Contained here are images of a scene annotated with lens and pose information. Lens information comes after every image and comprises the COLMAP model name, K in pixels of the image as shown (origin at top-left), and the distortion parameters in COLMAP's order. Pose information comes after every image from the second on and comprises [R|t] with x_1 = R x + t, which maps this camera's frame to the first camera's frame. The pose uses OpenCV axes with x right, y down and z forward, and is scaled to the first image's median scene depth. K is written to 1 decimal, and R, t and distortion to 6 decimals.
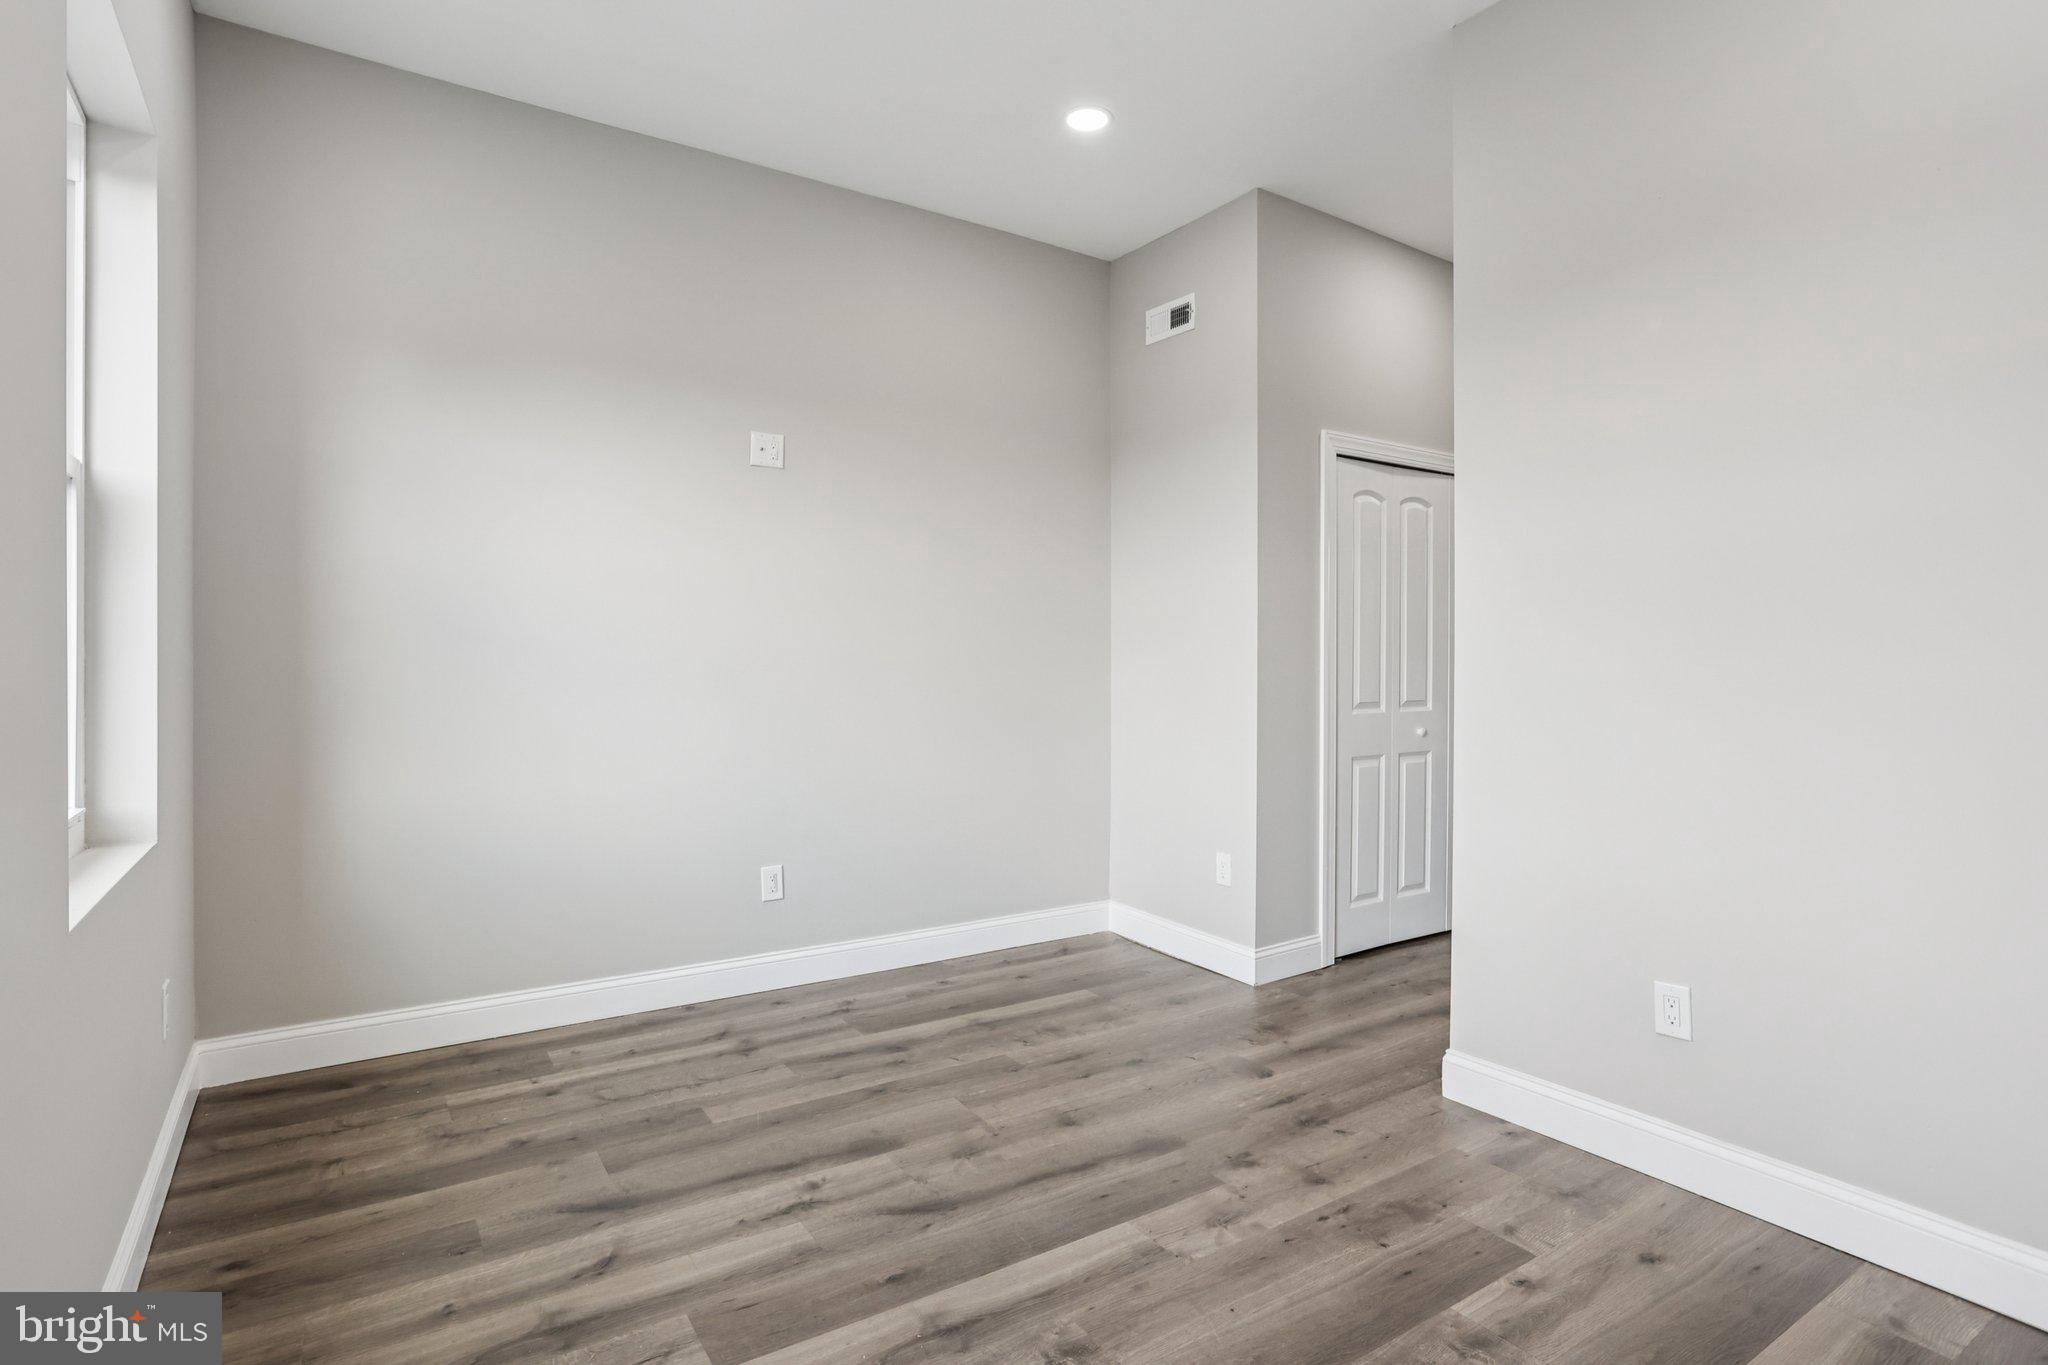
lens RADIAL K [[1011.2, 0, 1020.1], [0, 1011.2, 669.6], [0, 0, 1]] dist [-0.013711, 0.001871]
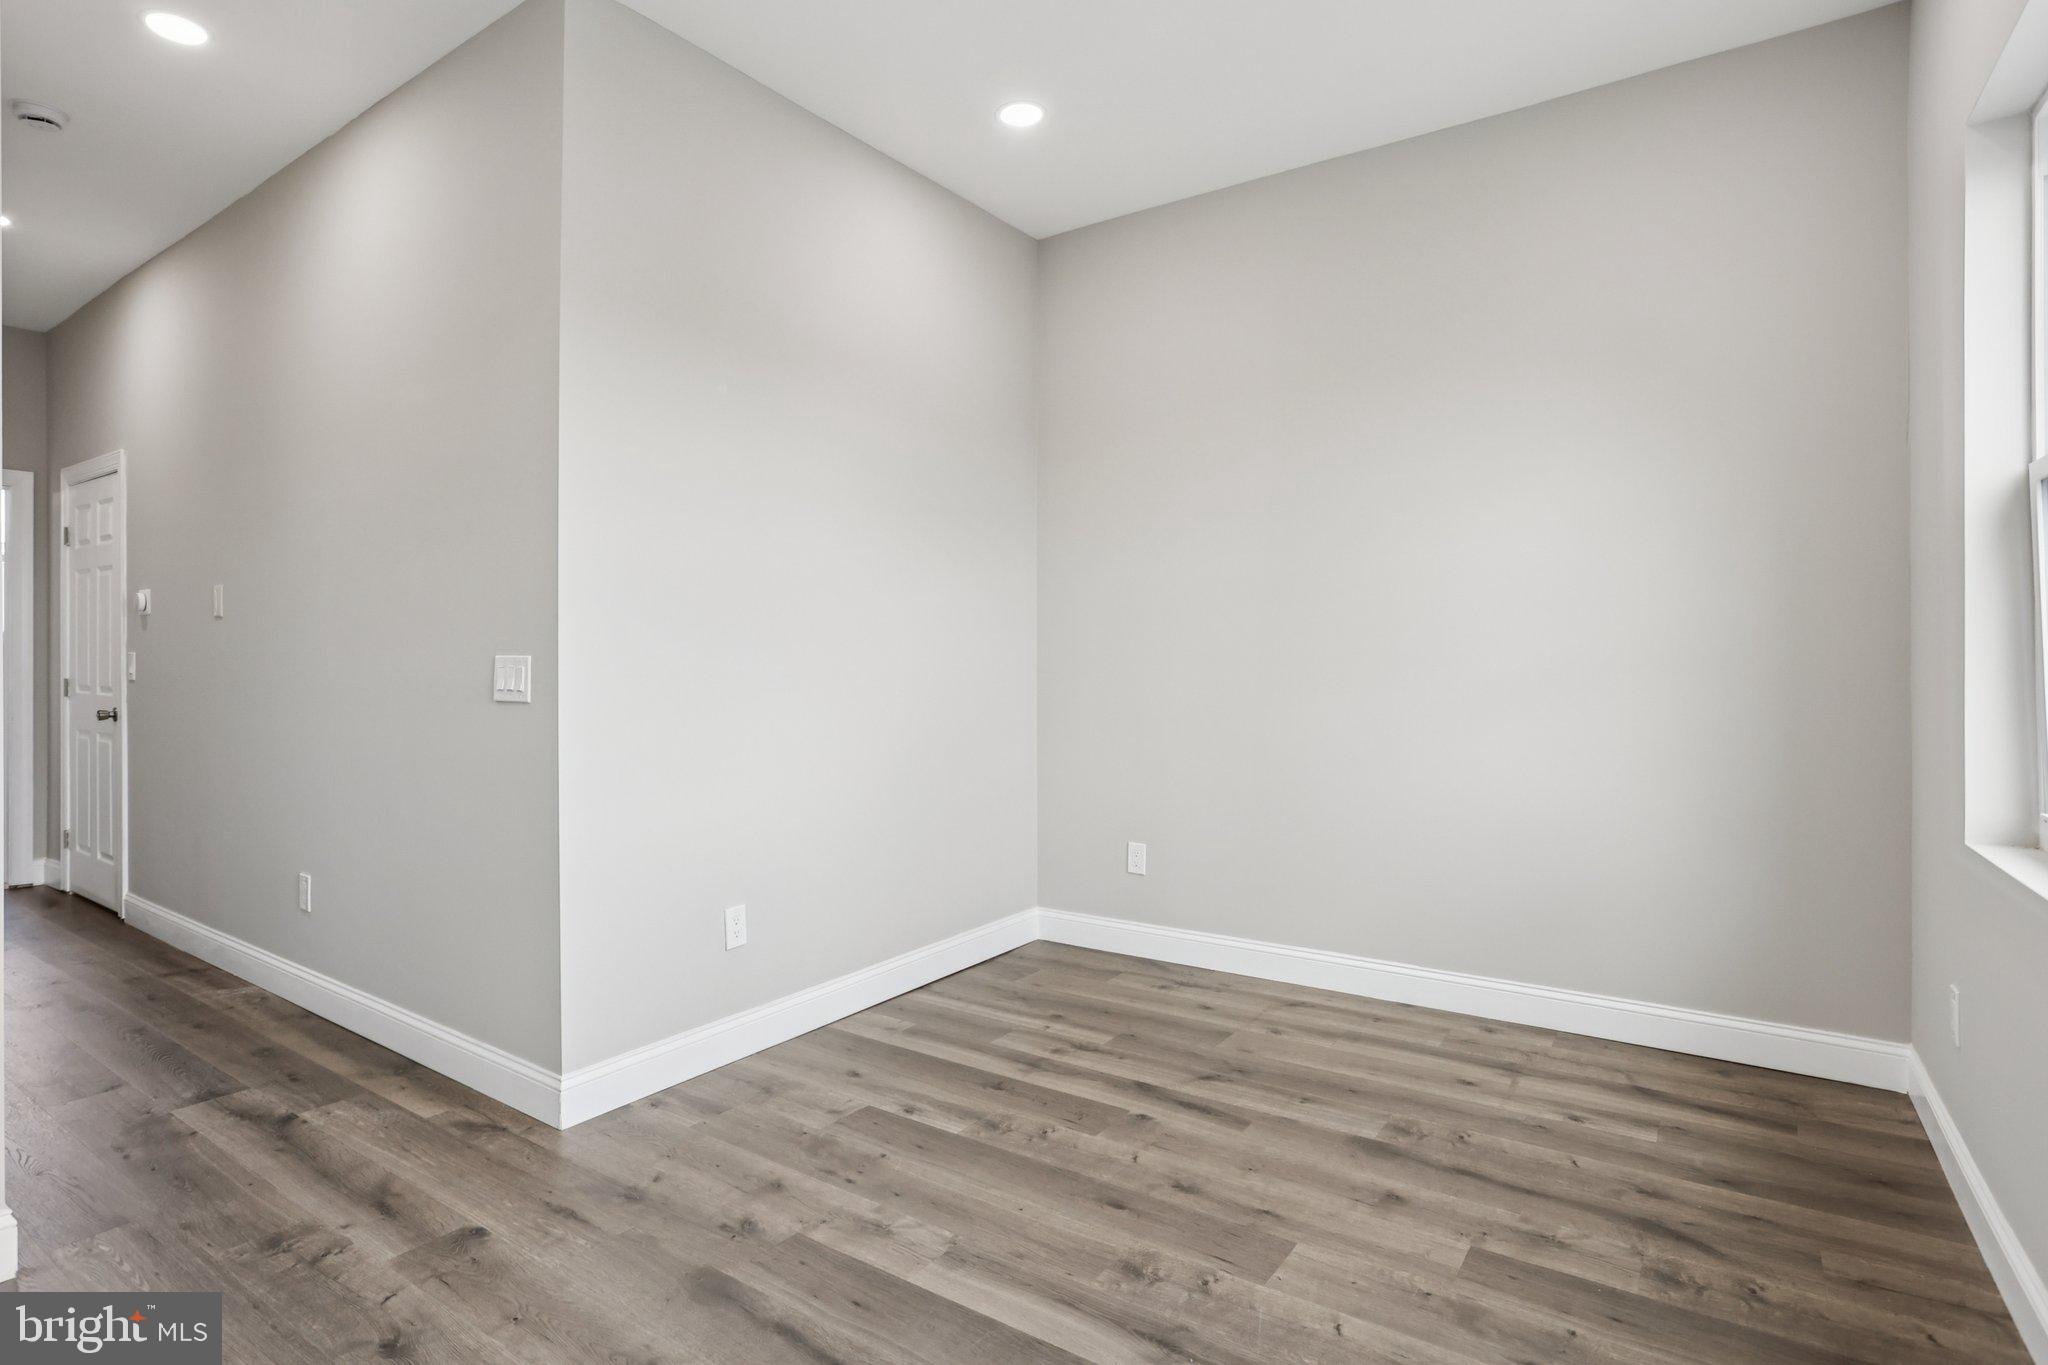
lens RADIAL K [[1011.2, 0, 1026.7], [0, 1011.2, 676.3], [0, 0, 1]] dist [-0.013711, 0.001871]
pose [[-0.351893, -0.014666, 0.935925, -0.742722], [0.003286, 0.999852, 0.016903, -0.005803], [-0.936034, 0.009024, -0.351793, 1.175229]]
